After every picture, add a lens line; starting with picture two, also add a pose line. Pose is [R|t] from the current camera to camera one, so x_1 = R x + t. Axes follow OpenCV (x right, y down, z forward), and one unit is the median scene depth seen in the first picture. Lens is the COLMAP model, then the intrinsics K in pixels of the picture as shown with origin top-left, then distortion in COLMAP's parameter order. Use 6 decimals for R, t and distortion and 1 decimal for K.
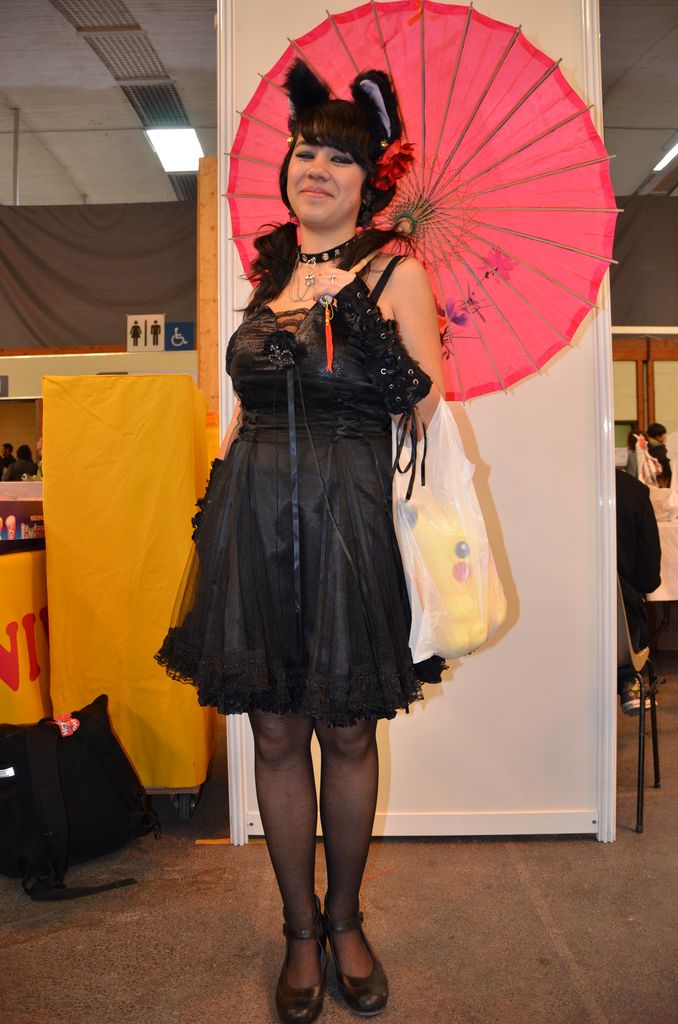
lens RADIAL K [[791.9, 0, 342.2], [0, 791.9, 514.3], [0, 0, 1]] dist [-0.114280, 0.070689]
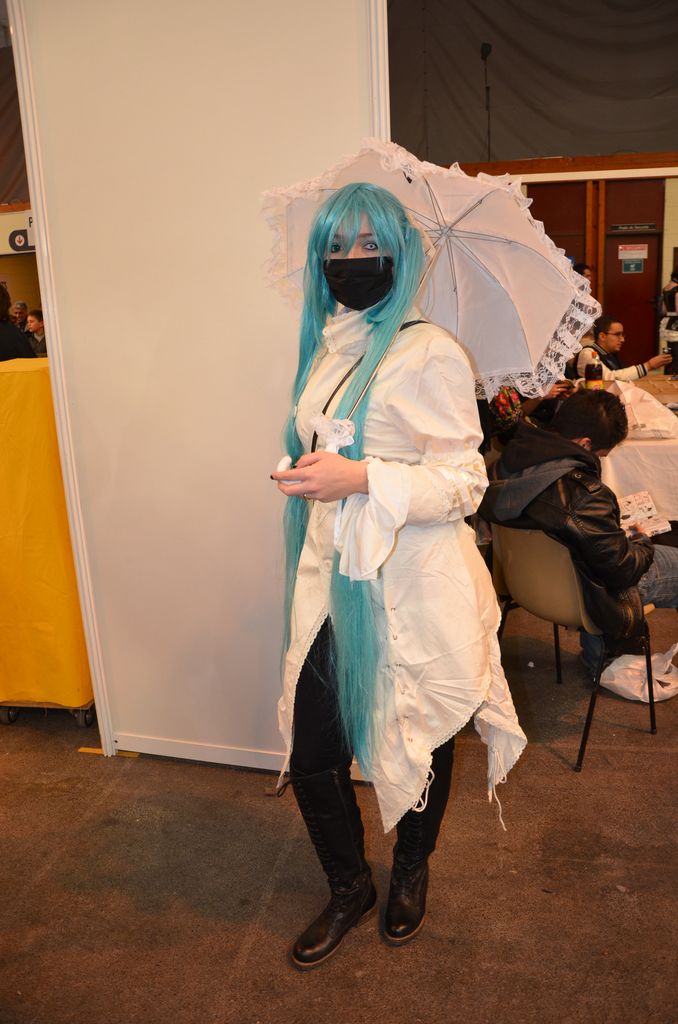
lens RADIAL K [[791.9, 0, 344.0], [0, 791.9, 502.0], [0, 0, 1]] dist [-0.114280, 0.070689]
pose [[0.973888, 0.025154, -0.225631, 0.488022], [0.026036, 0.974911, 0.221066, -0.228464], [0.225531, -0.221169, 0.948799, -0.004820]]
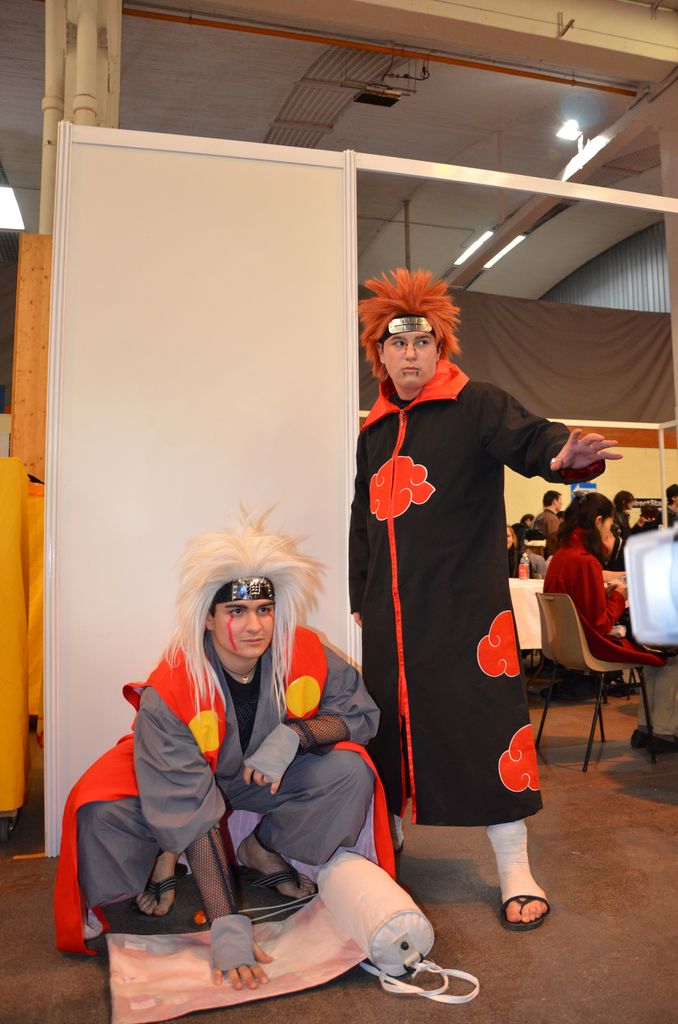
lens RADIAL K [[791.9, 0, 334.5], [0, 791.9, 512.1], [0, 0, 1]] dist [-0.114280, 0.070689]
pose [[0.974199, 0.023480, 0.224468, 0.008665], [-0.003595, 0.996062, -0.088590, 0.008698], [-0.225664, 0.085497, 0.970446, -0.254079]]
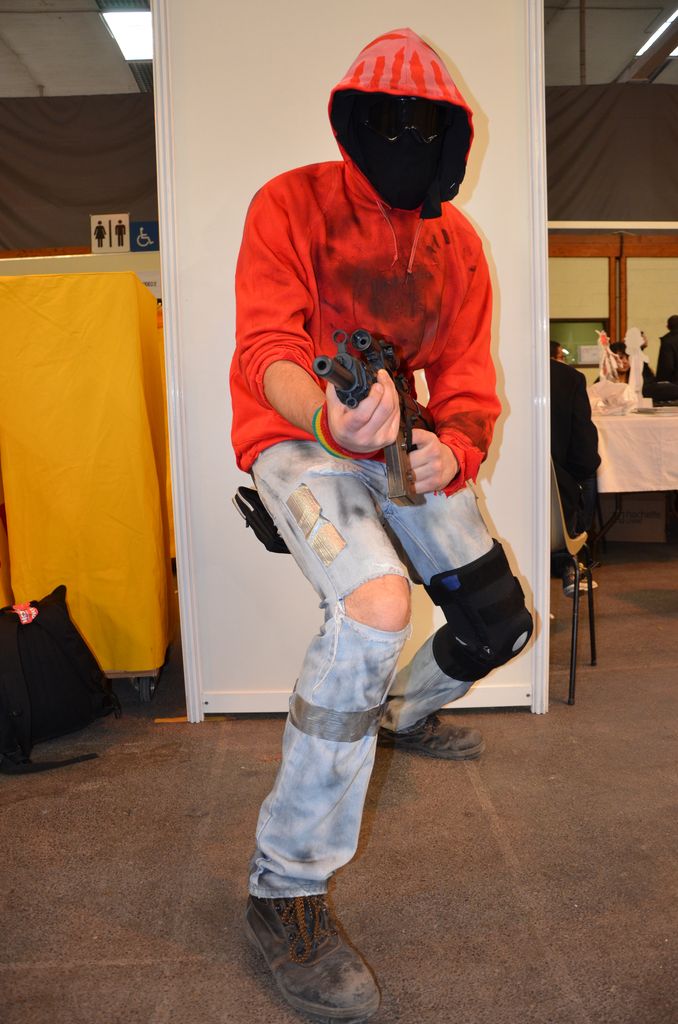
lens RADIAL K [[791.9, 0, 336.4], [0, 791.9, 504.7], [0, 0, 1]] dist [-0.114280, 0.070689]
pose [[0.999639, -0.016586, 0.021144, 0.040965], [0.014153, 0.993784, 0.110420, 0.012917], [-0.022844, -0.110081, 0.993660, -0.037117]]
